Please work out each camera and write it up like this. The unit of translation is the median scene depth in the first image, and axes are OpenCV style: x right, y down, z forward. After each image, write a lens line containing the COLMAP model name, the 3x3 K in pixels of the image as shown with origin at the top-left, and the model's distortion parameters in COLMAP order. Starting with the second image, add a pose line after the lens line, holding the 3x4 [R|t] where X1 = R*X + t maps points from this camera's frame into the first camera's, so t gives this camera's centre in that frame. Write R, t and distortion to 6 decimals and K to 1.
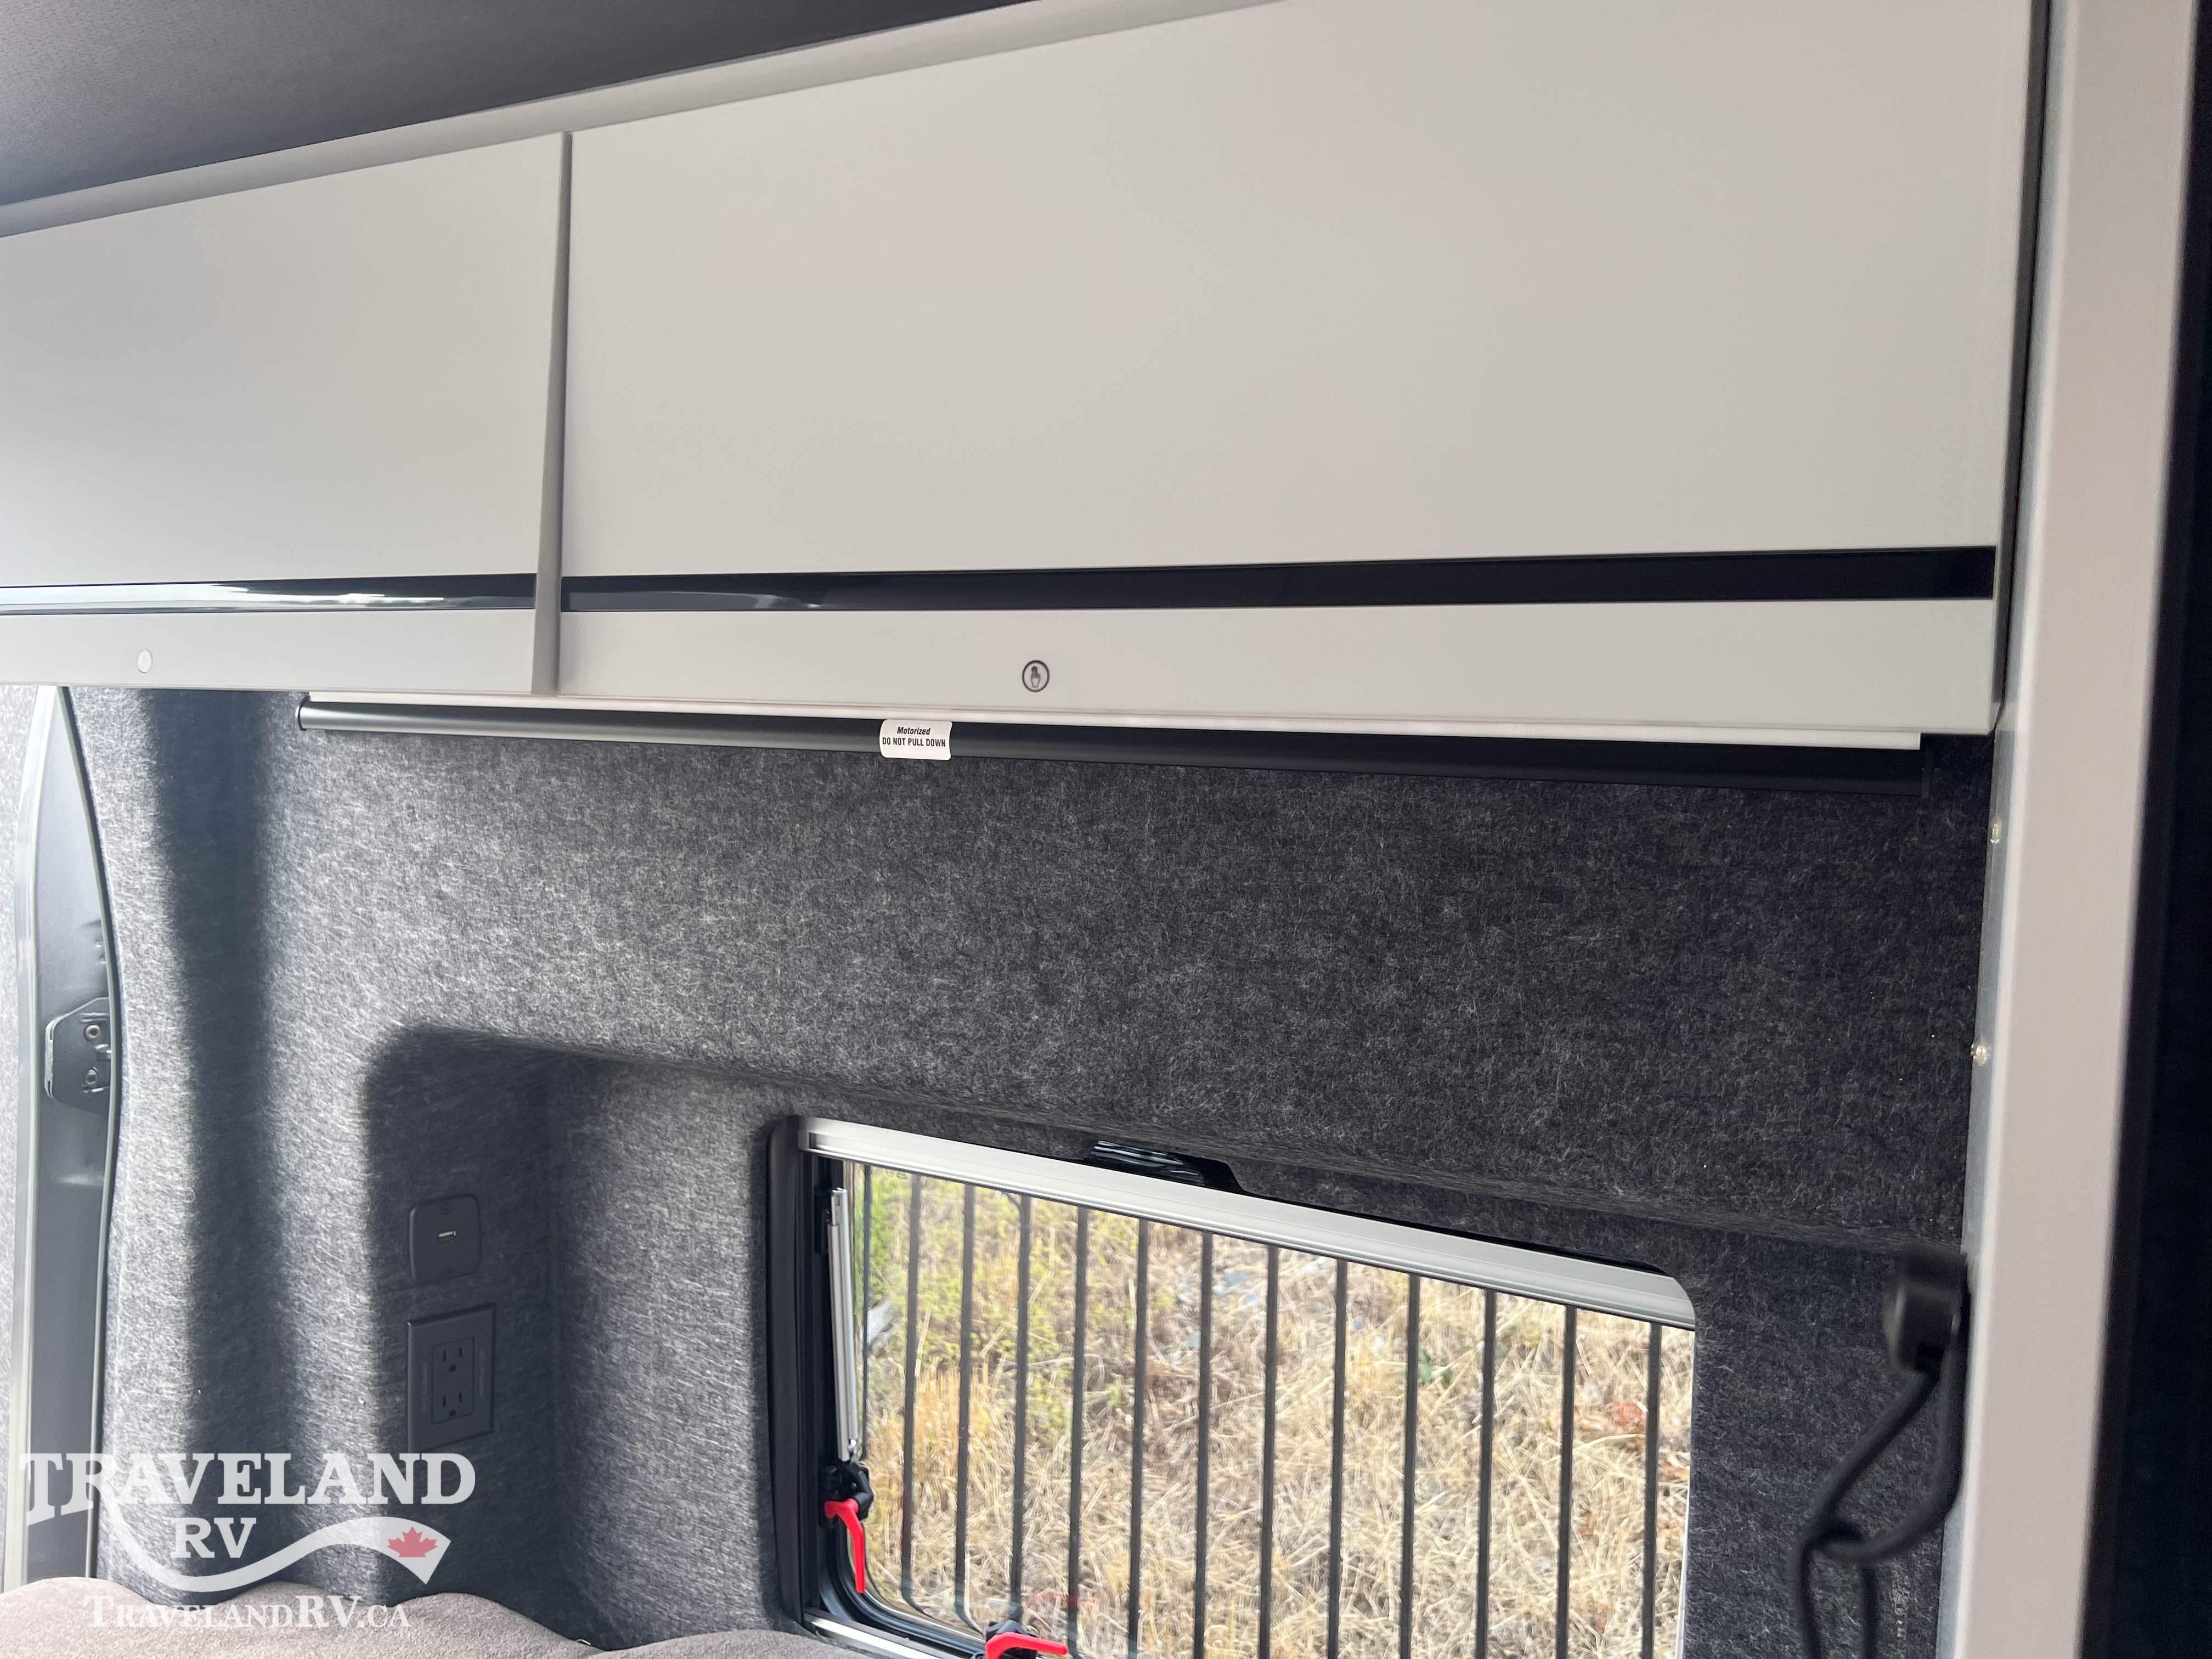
lens RADIAL K [[1665.7, 0, 1114.5], [0, 1665.7, 821.9], [0, 0, 1]] dist [0.045779, -0.058414]
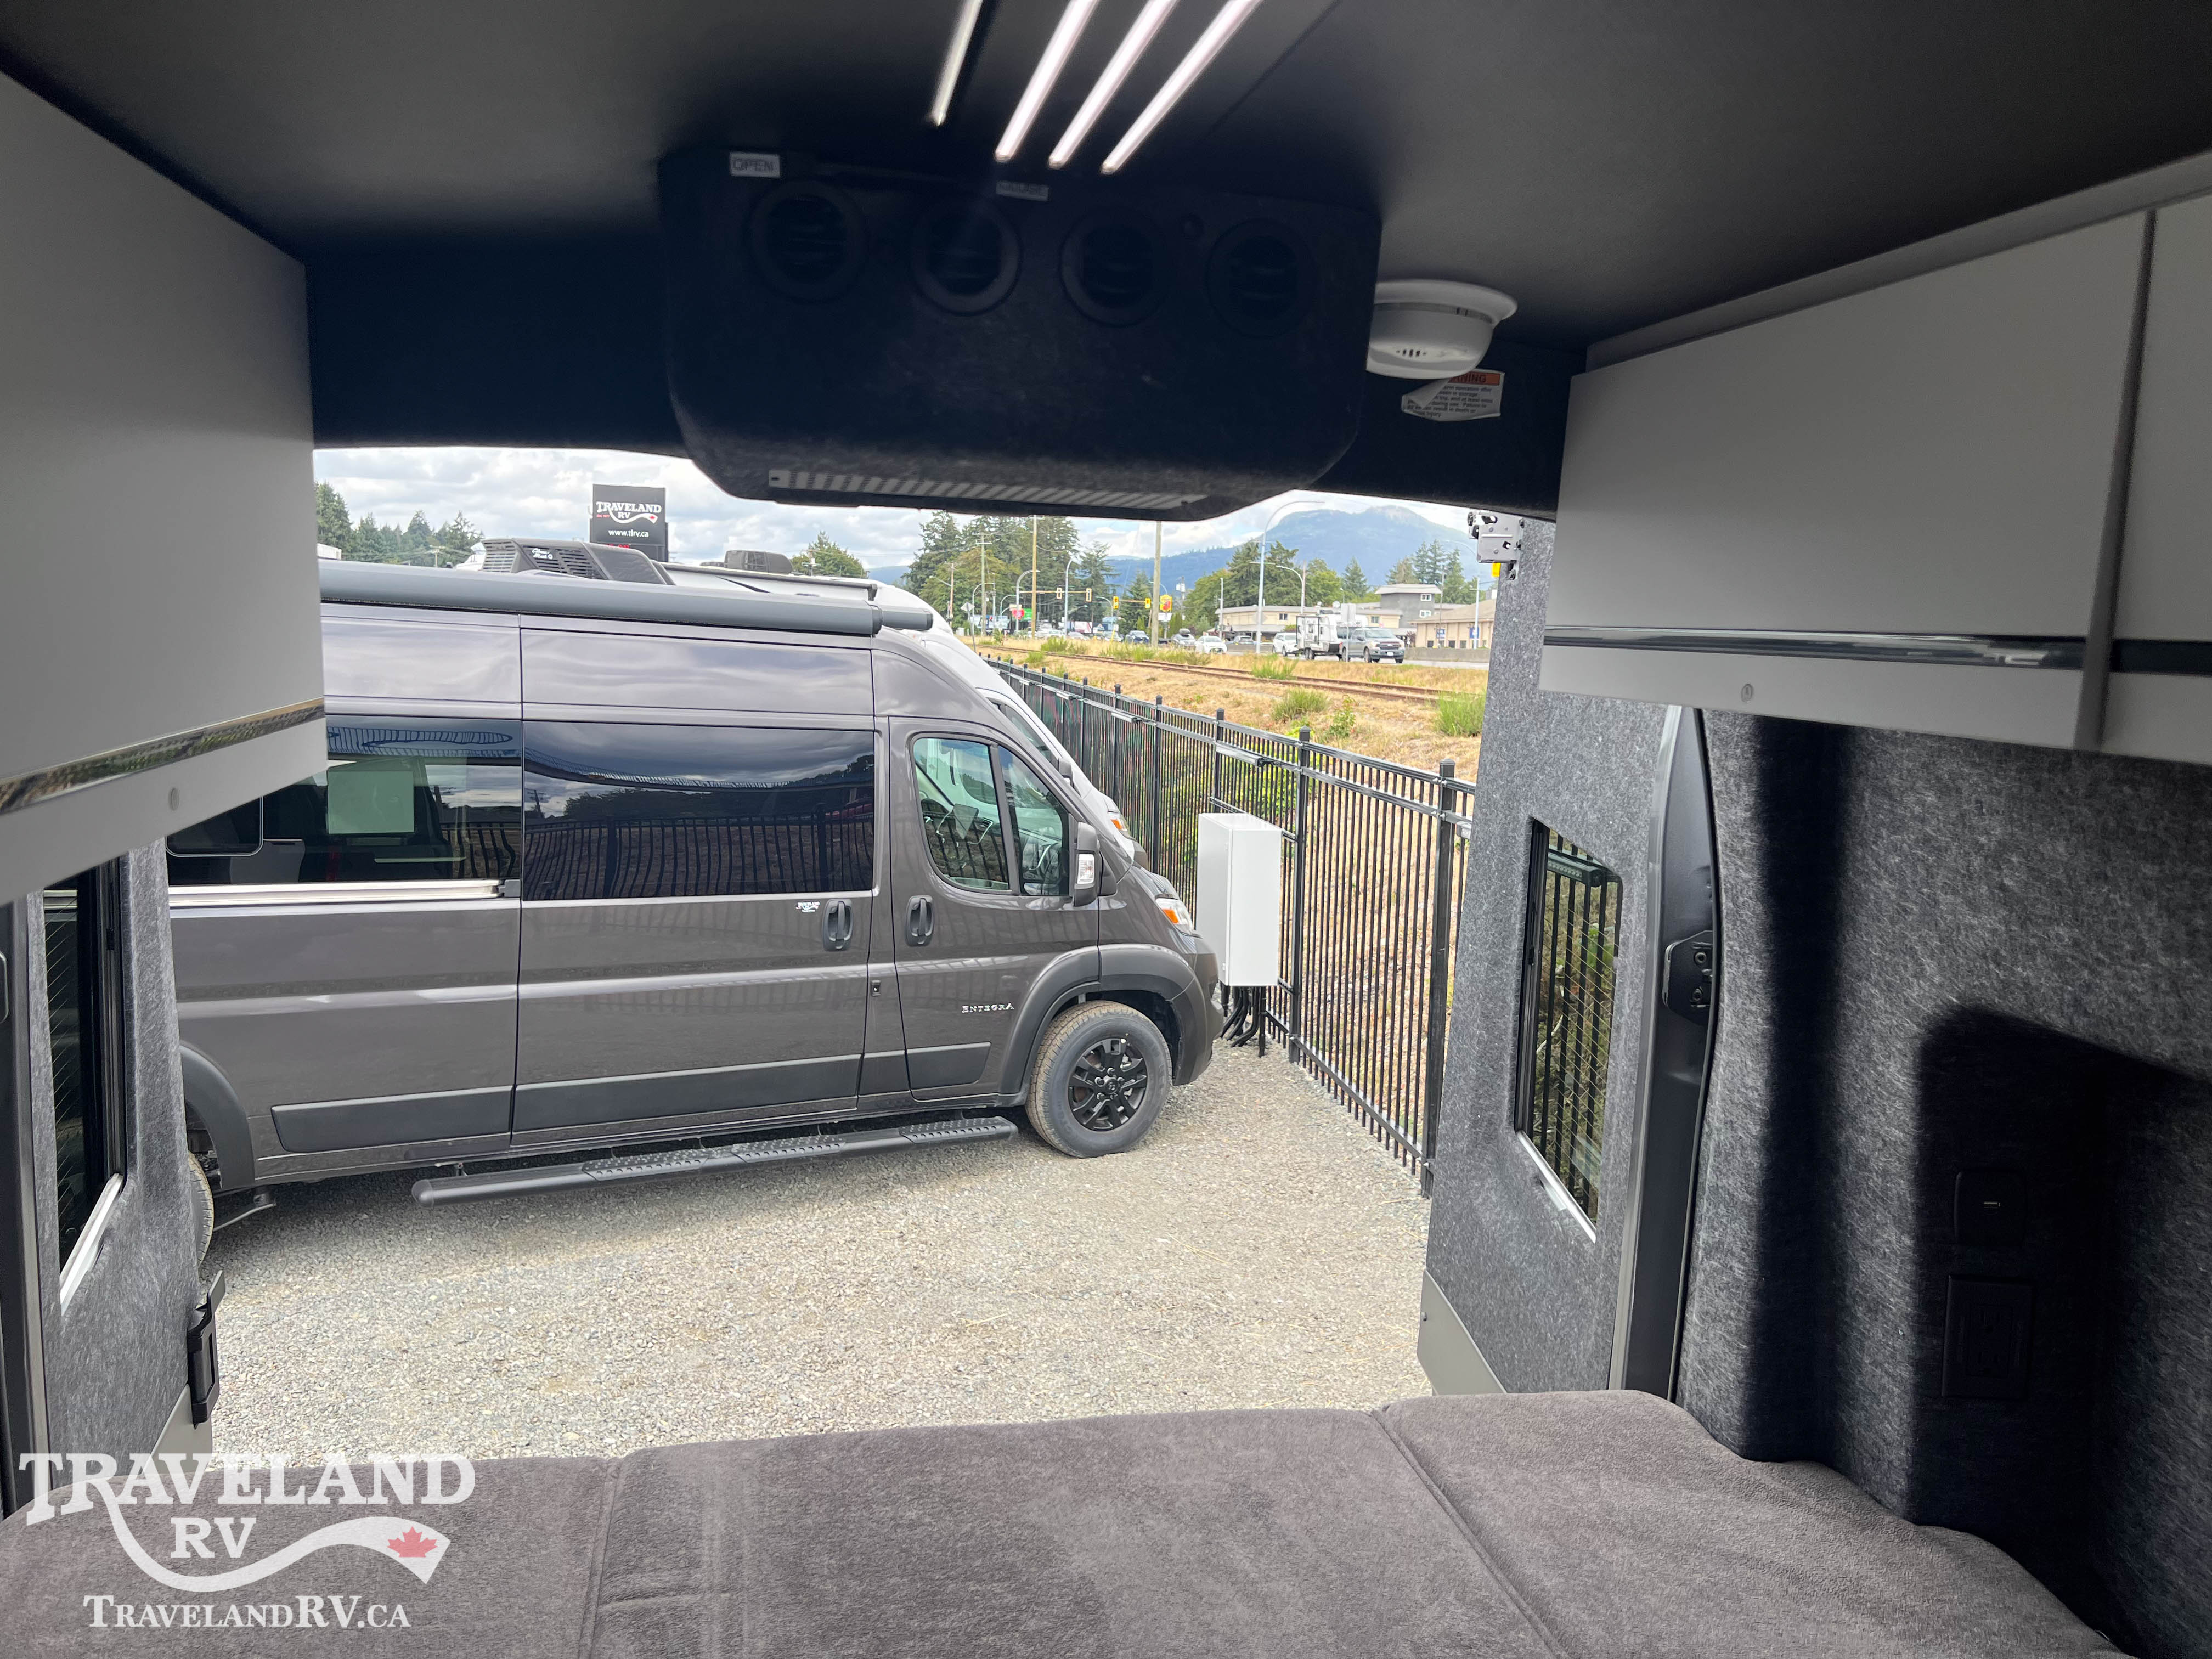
lens RADIAL K [[1665.7, 0, 1089.3], [0, 1665.7, 812.4], [0, 0, 1]] dist [0.045779, -0.058414]
pose [[0.613646, 0.074732, -0.786037, 0.063550], [-0.034334, 0.997095, 0.067994, -0.050231], [0.788834, -0.014736, 0.614429, -0.087150]]
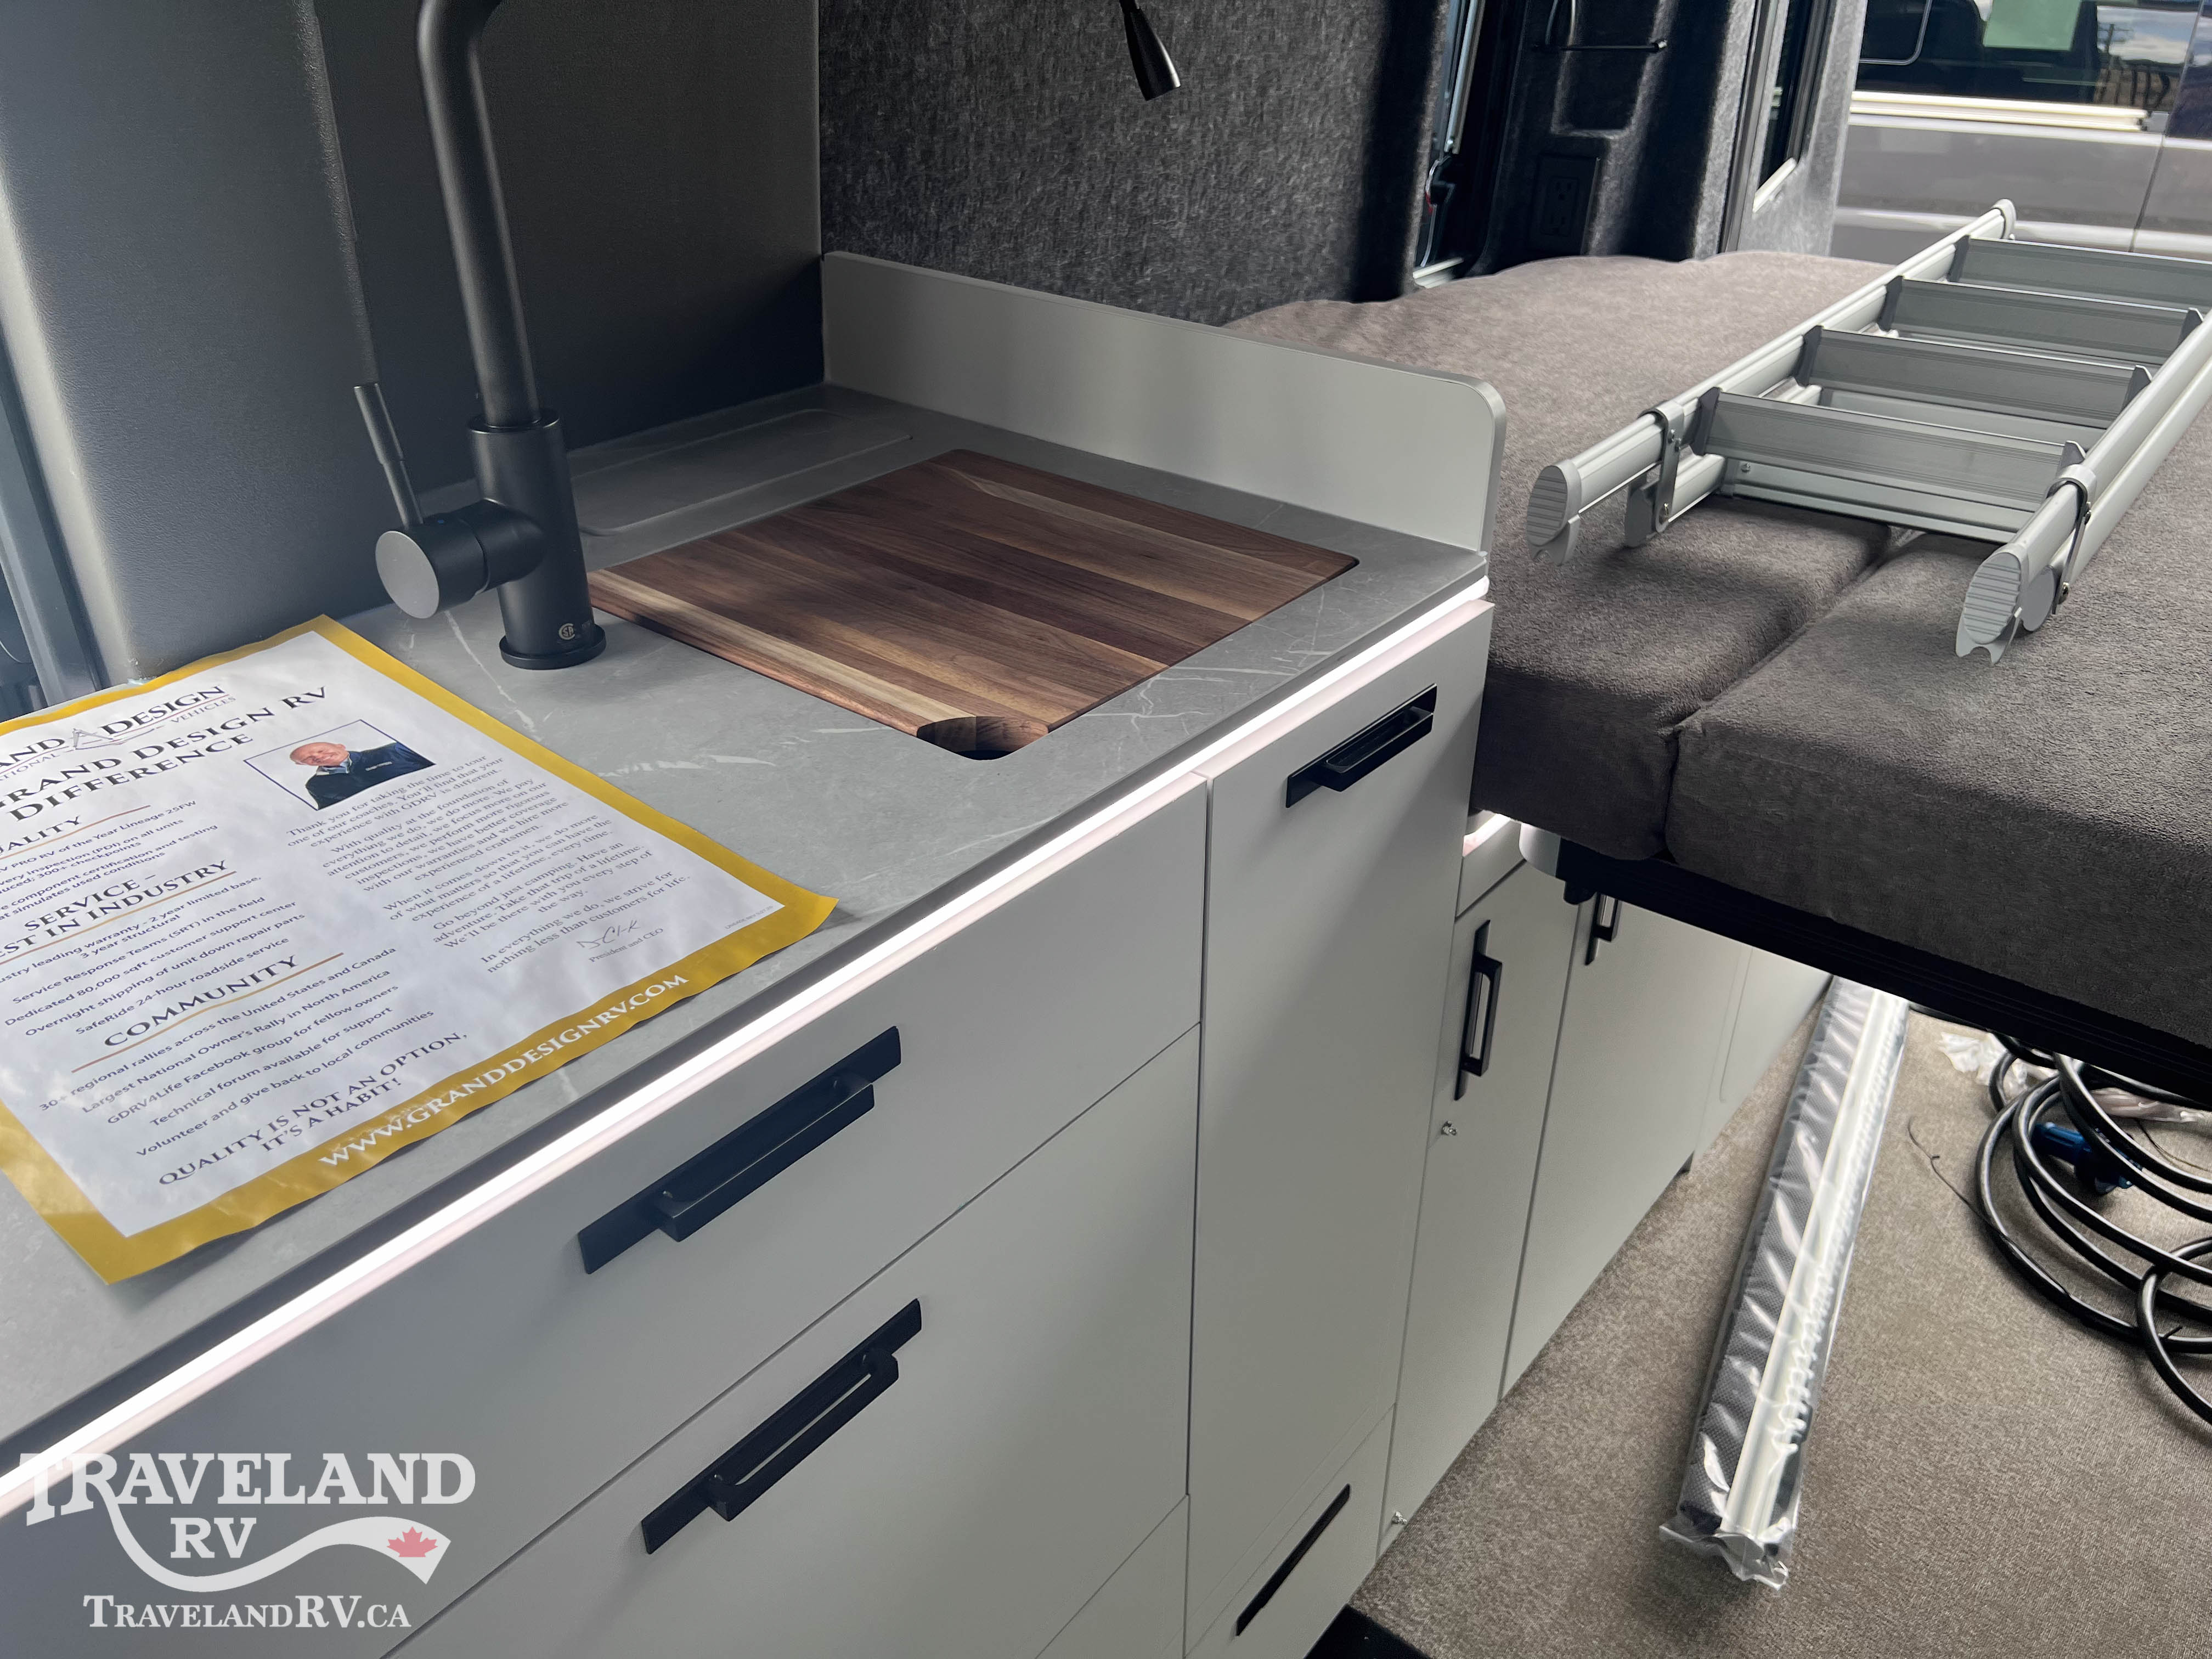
lens RADIAL K [[1665.7, 0, 1135.0], [0, 1665.7, 810.9], [0, 0, 1]] dist [0.045779, -0.058414]
pose [[-0.194911, 0.438760, -0.877211, 0.606334], [-0.034944, 0.890690, 0.453267, 0.237354], [0.980198, 0.119000, -0.158274, -0.213499]]
